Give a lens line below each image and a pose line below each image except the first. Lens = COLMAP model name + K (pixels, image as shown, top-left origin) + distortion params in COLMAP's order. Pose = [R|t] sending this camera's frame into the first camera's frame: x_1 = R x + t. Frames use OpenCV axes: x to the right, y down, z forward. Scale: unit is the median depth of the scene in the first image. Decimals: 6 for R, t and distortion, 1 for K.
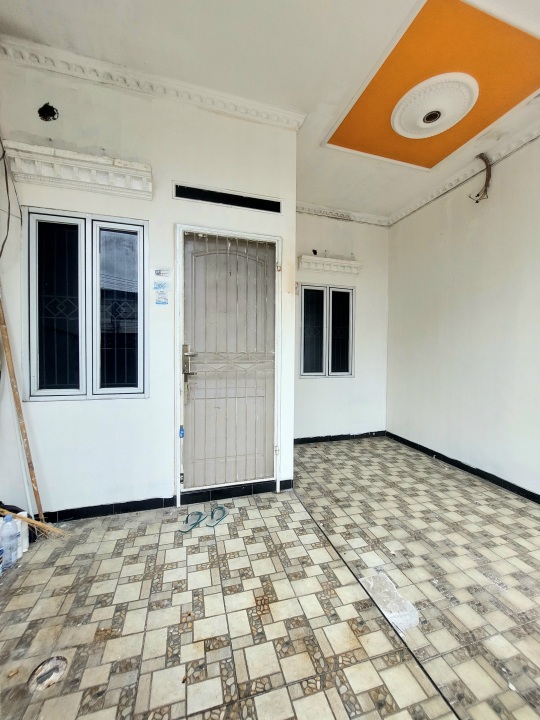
lens RADIAL K [[287.1, 0, 268.6], [0, 287.1, 360.3], [0, 0, 1]] dist [-0.001034, -0.007627]
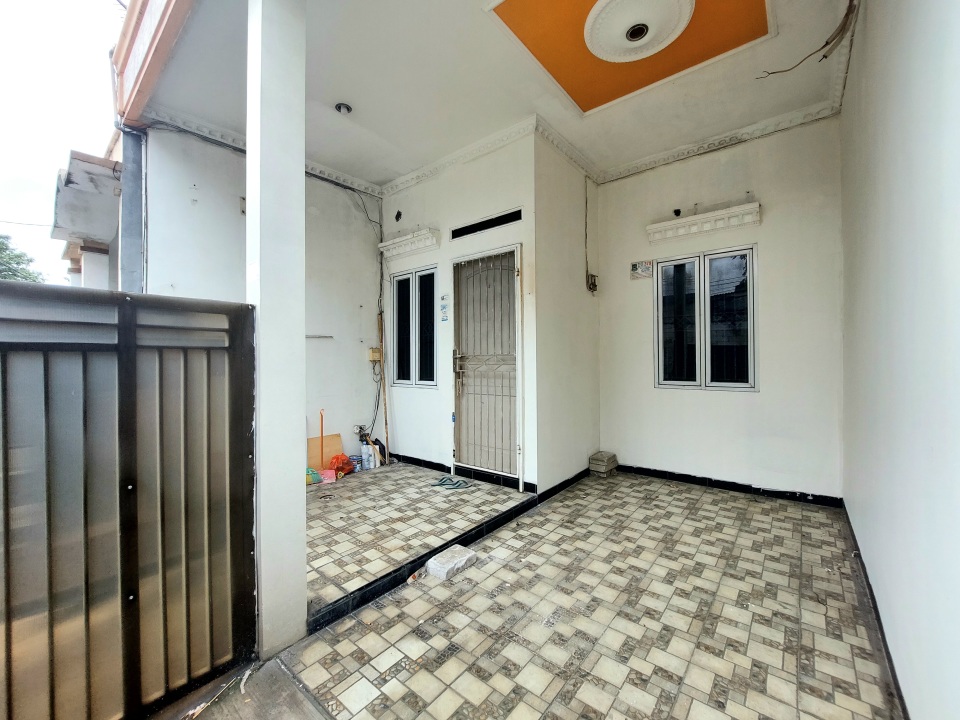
lens RADIAL K [[382.8, 0, 484.5], [0, 382.8, 358.2], [0, 0, 1]] dist [-0.001034, -0.007627]
pose [[0.563823, -0.017763, -0.825705, 1.126817], [-0.008787, 0.999583, -0.027503, 0.027508], [0.825849, 0.022762, 0.563432, 0.125240]]
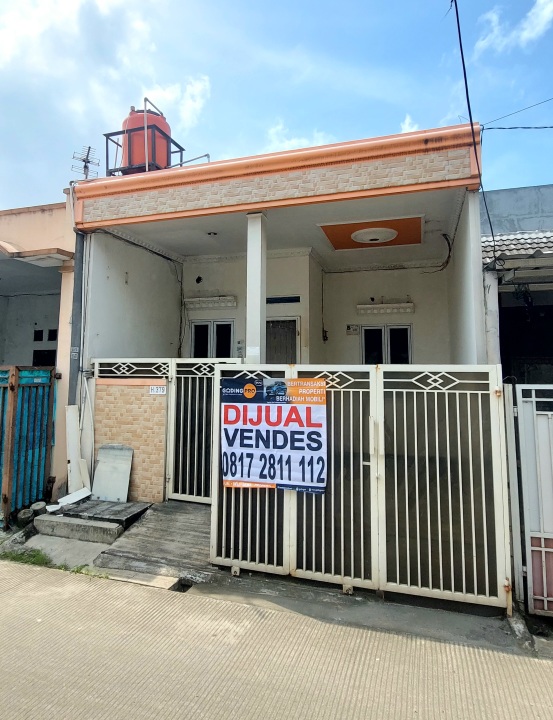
lens RADIAL K [[461.8, 0, 268.2], [0, 461.8, 324.0], [0, 0, 1]] dist [-0.001088, -0.000096]
pose [[0.828343, -0.064386, -0.556509, 1.500495], [-0.014622, 0.990551, -0.136367, 0.013390], [0.560030, 0.121096, 0.819574, -1.476865]]
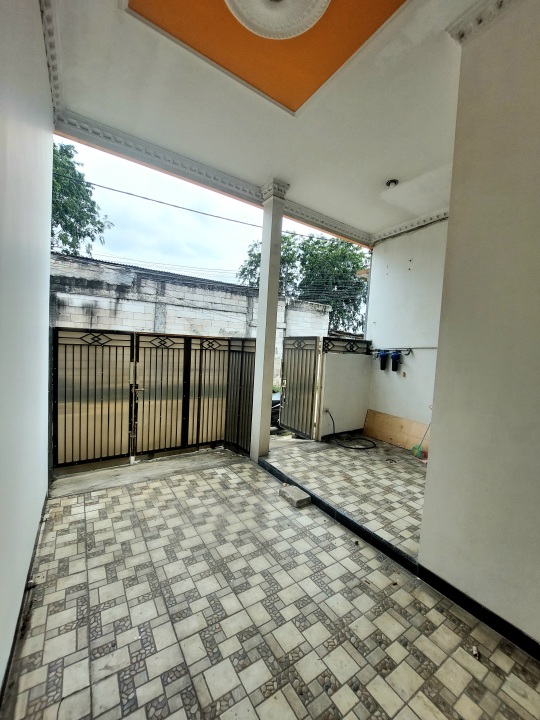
lens RADIAL K [[287.1, 0, 268.6], [0, 287.1, 360.3], [0, 0, 1]] dist [-0.001034, -0.007627]
pose [[-0.951463, -0.048043, -0.303989, 0.722376], [-0.074242, 0.994400, 0.075216, -0.082416], [0.298673, 0.094134, -0.949702, 1.615906]]
